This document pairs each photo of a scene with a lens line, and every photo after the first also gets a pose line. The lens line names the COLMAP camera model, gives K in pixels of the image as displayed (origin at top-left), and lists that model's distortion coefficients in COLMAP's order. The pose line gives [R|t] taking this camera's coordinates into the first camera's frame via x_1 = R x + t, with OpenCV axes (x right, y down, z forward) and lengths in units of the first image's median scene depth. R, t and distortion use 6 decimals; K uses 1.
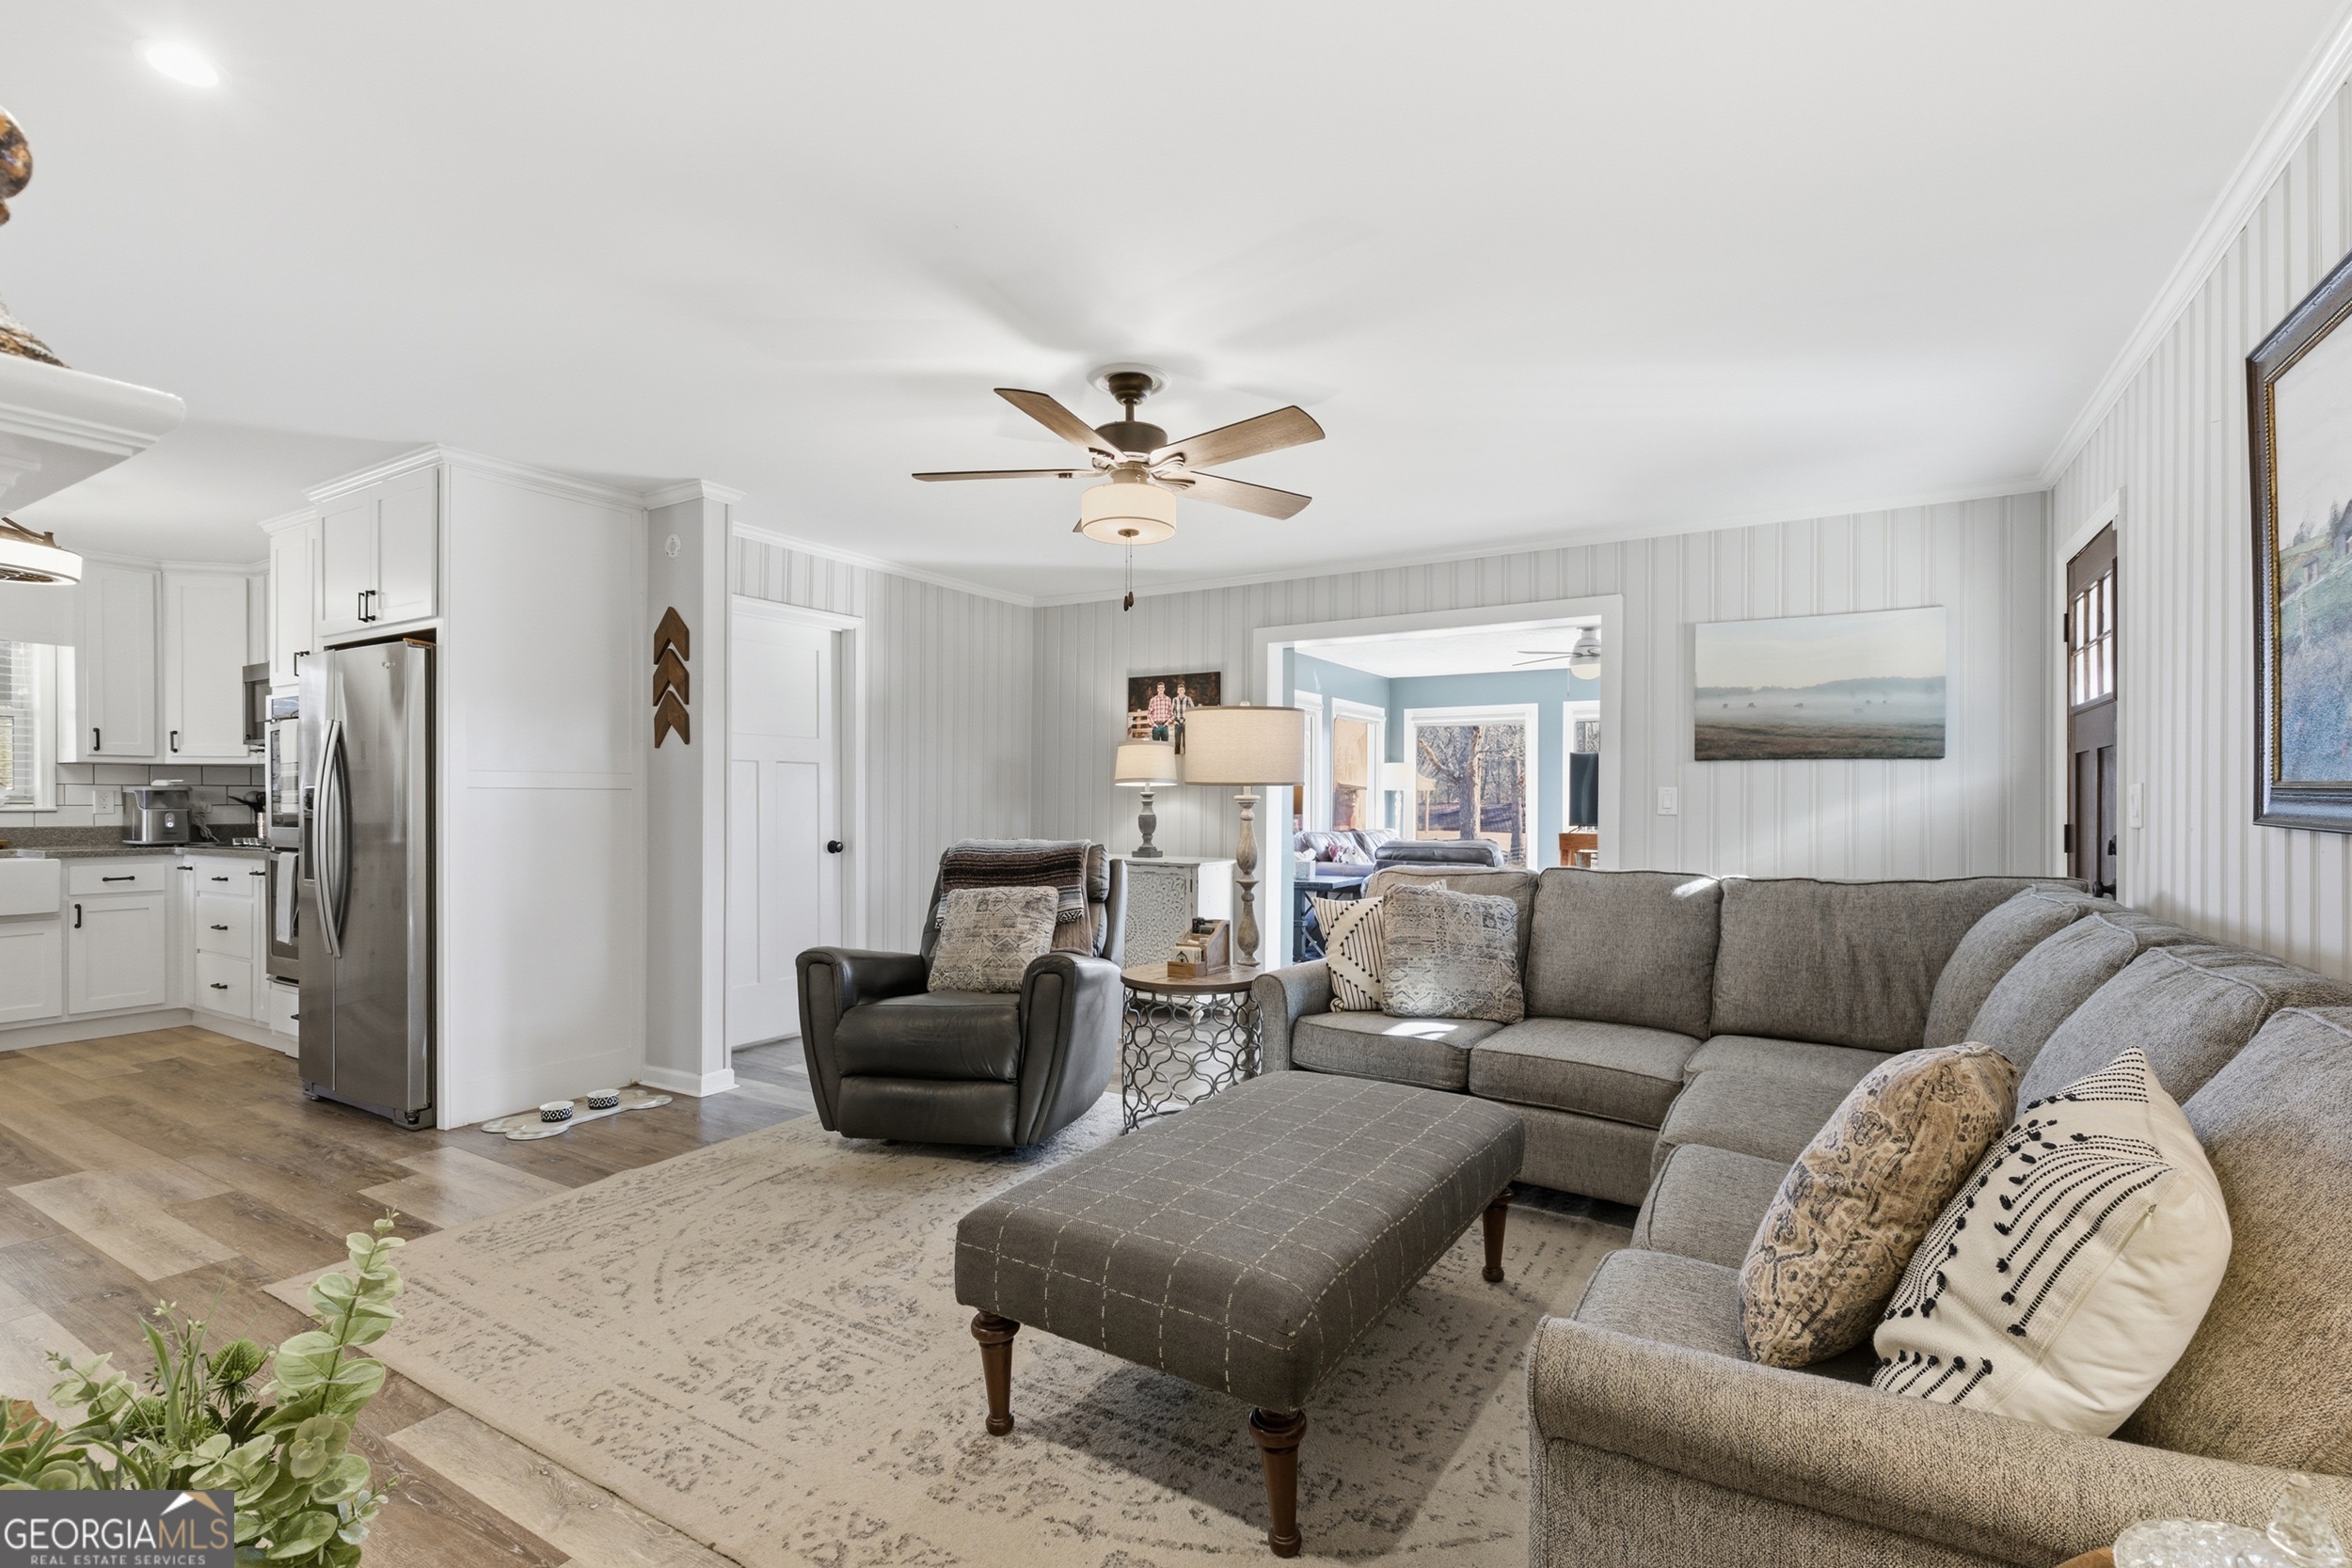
lens RADIAL K [[1068.9, 0, 1182.0], [0, 1068.9, 795.7], [0, 0, 1]] dist [-0.005421, 0.000782]
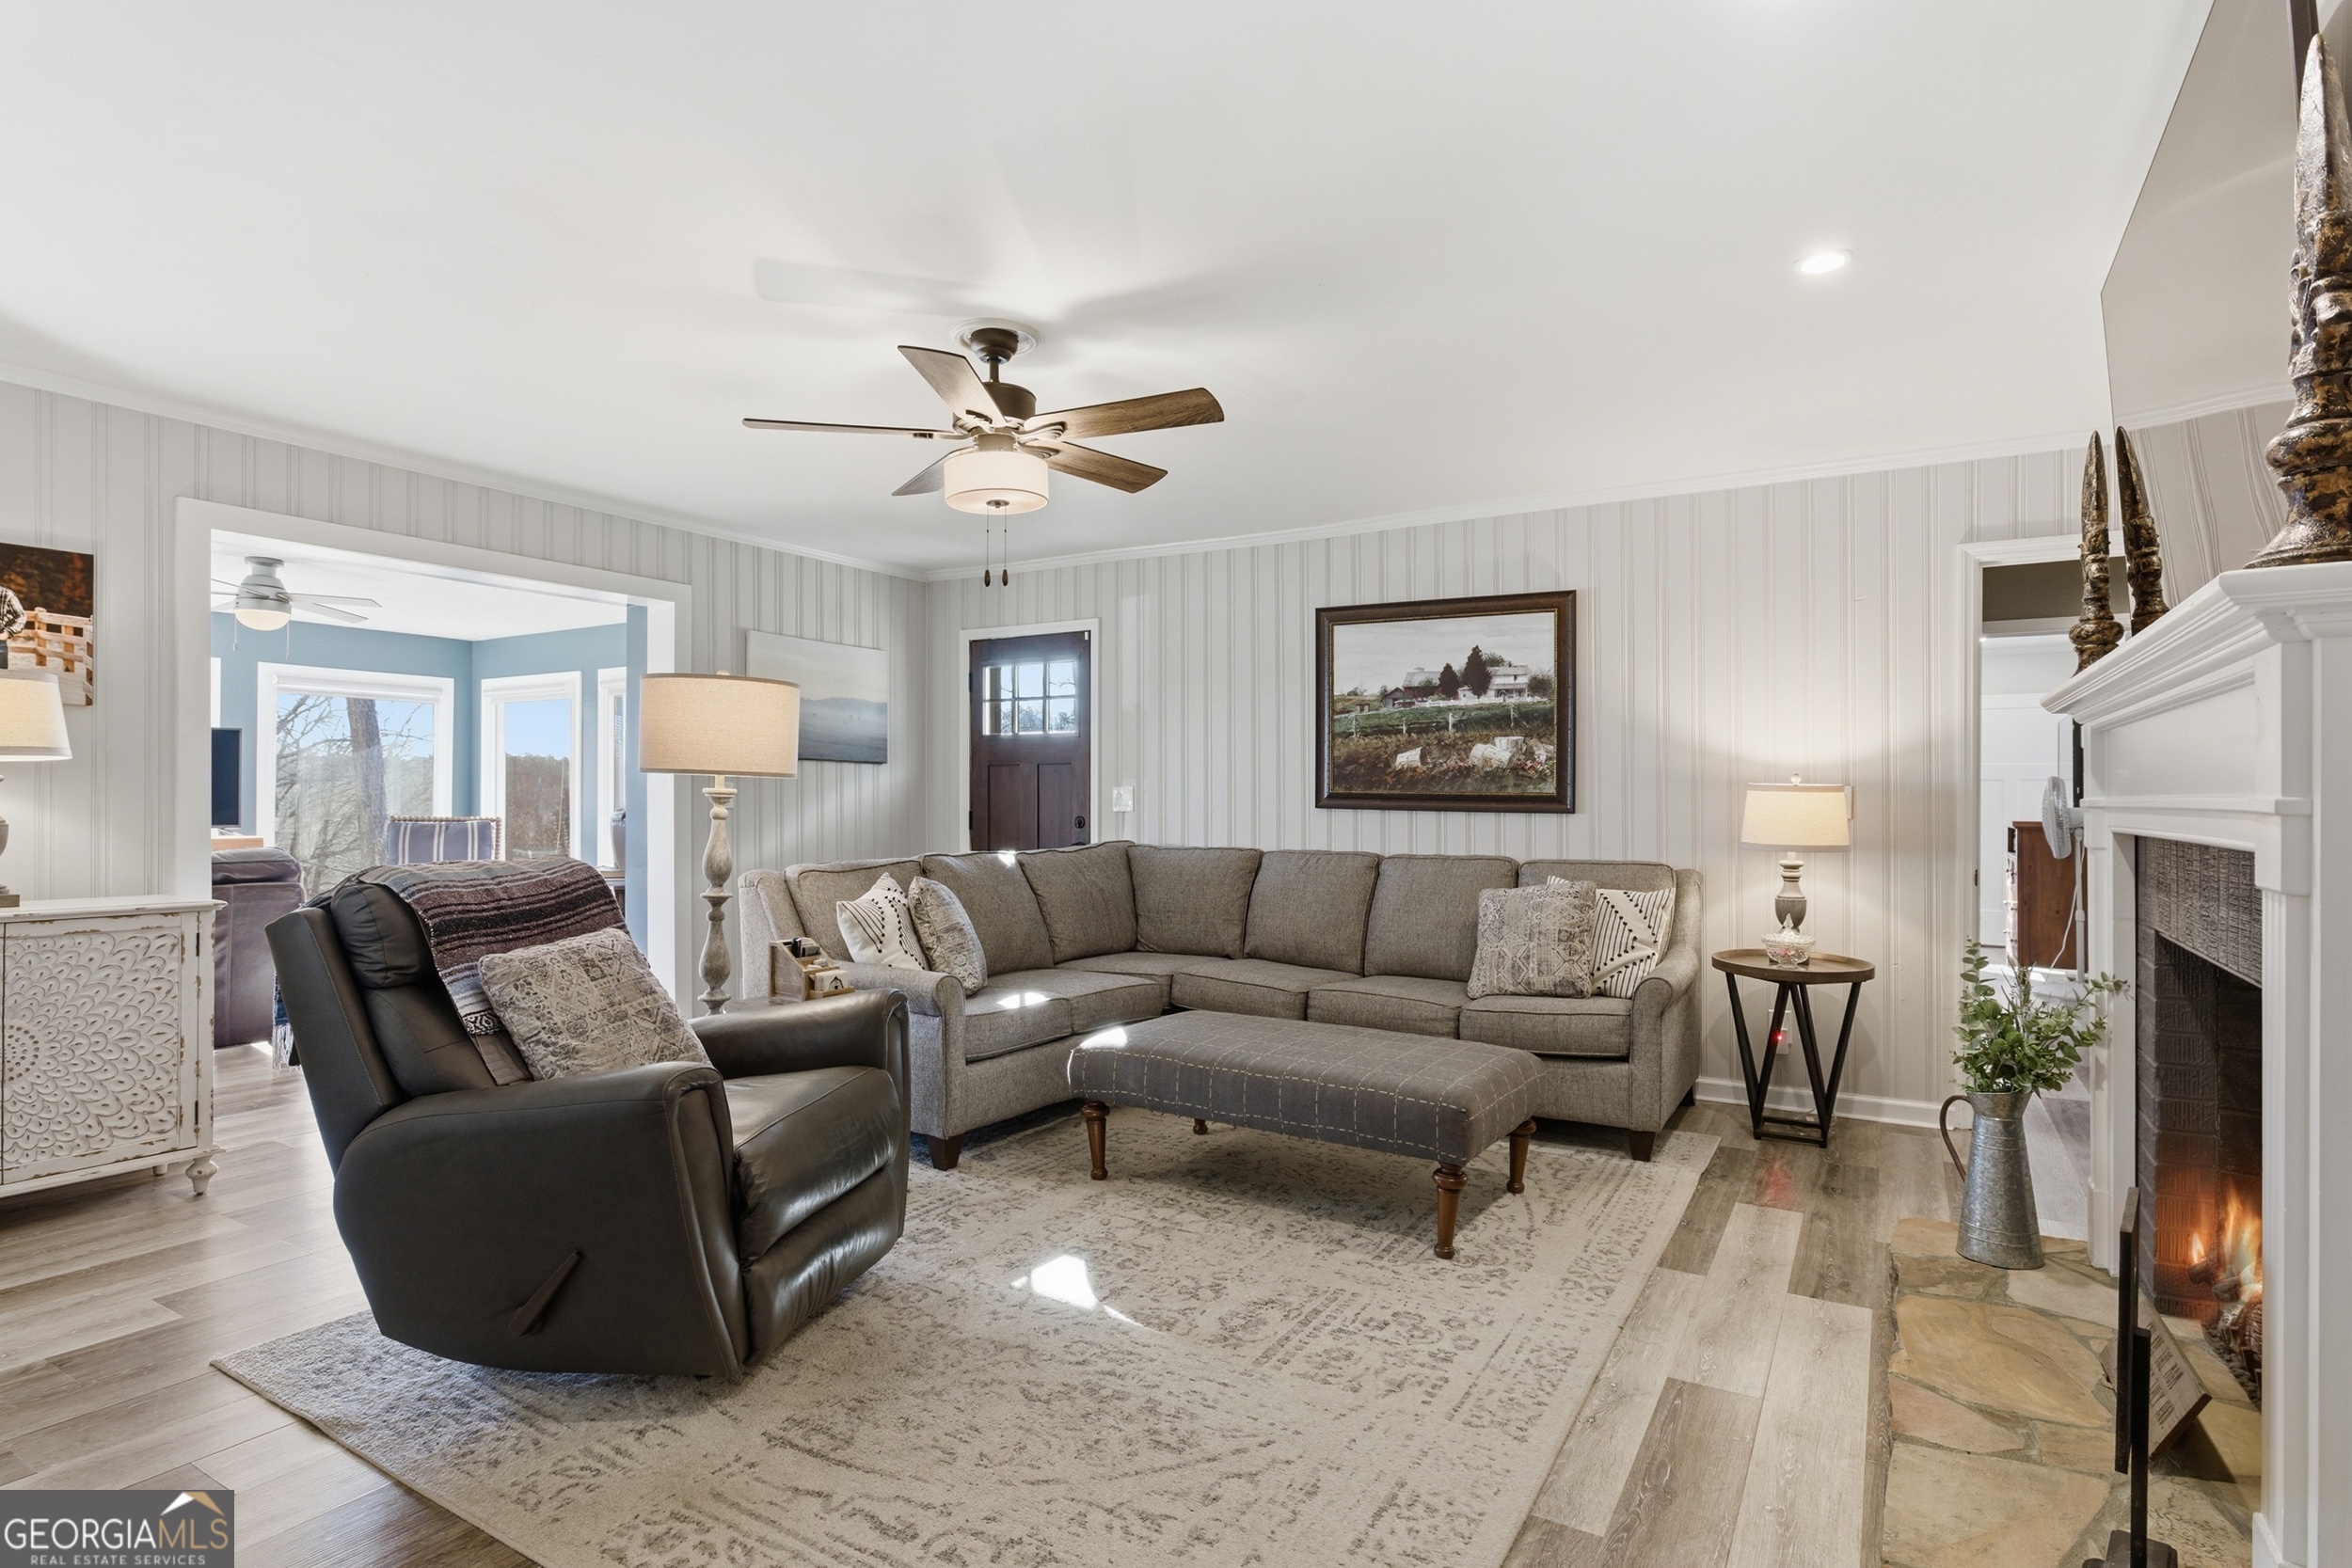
lens RADIAL K [[1212.3, 0, 1177.6], [0, 1212.3, 790.1], [0, 0, 1]] dist [-0.005854, -0.000662]
pose [[-0.000684, 0.004535, 0.999989, -1.269710], [-0.007433, 0.999962, -0.004540, 0.003437], [-0.999972, -0.007436, -0.000651, 0.990259]]
